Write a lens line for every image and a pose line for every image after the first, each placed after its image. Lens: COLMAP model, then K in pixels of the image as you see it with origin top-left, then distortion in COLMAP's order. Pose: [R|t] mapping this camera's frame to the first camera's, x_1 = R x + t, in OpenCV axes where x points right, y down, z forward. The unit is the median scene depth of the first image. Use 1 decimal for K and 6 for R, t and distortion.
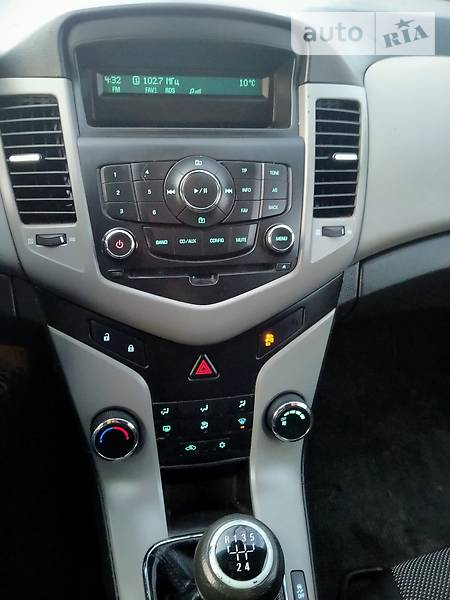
lens RADIAL K [[490.2, 0, 225.0], [0, 490.2, 300.0], [0, 0, 1]] dist [0.067729, -0.178945]
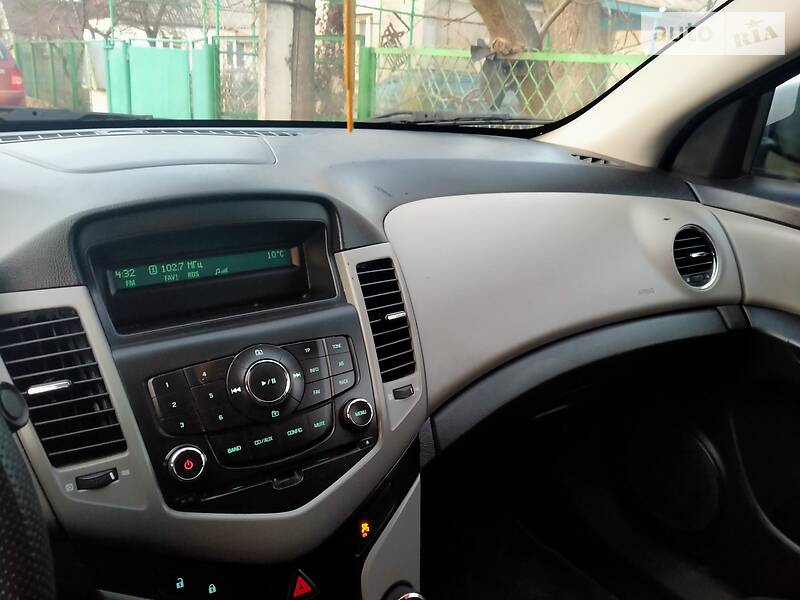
lens RADIAL K [[653.6, 0, 400.0], [0, 653.6, 300.0], [0, 0, 1]] dist [0.067729, -0.178945]
pose [[0.914377, -0.156379, 0.373444, -0.239497], [0.240031, 0.952192, -0.188987, -0.074872], [-0.326037, 0.262444, 0.908198, -0.199792]]
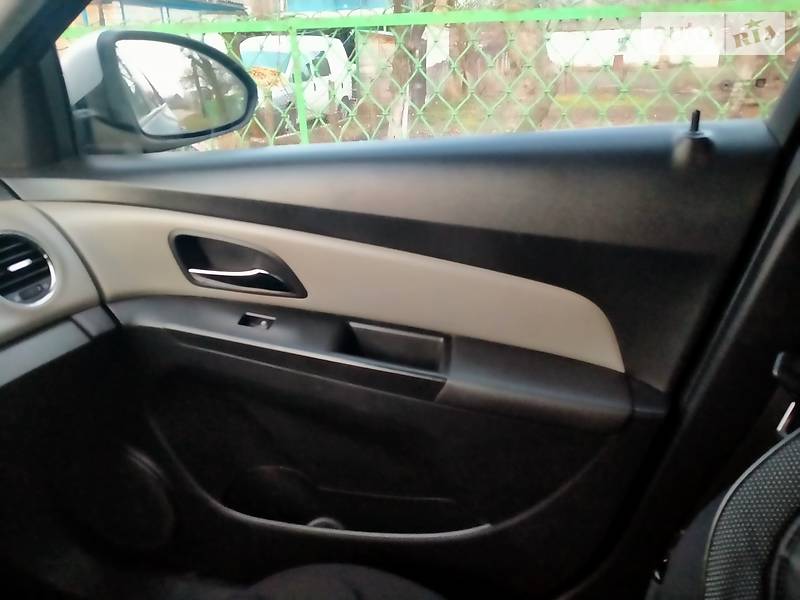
lens RADIAL K [[653.6, 0, 400.0], [0, 653.6, 300.0], [0, 0, 1]] dist [0.067729, -0.178945]
pose [[0.389530, -0.396344, 0.831371, 0.299828], [0.560500, 0.818283, 0.127488, 0.022101], [-0.730826, 0.416323, 0.540897, -0.253133]]
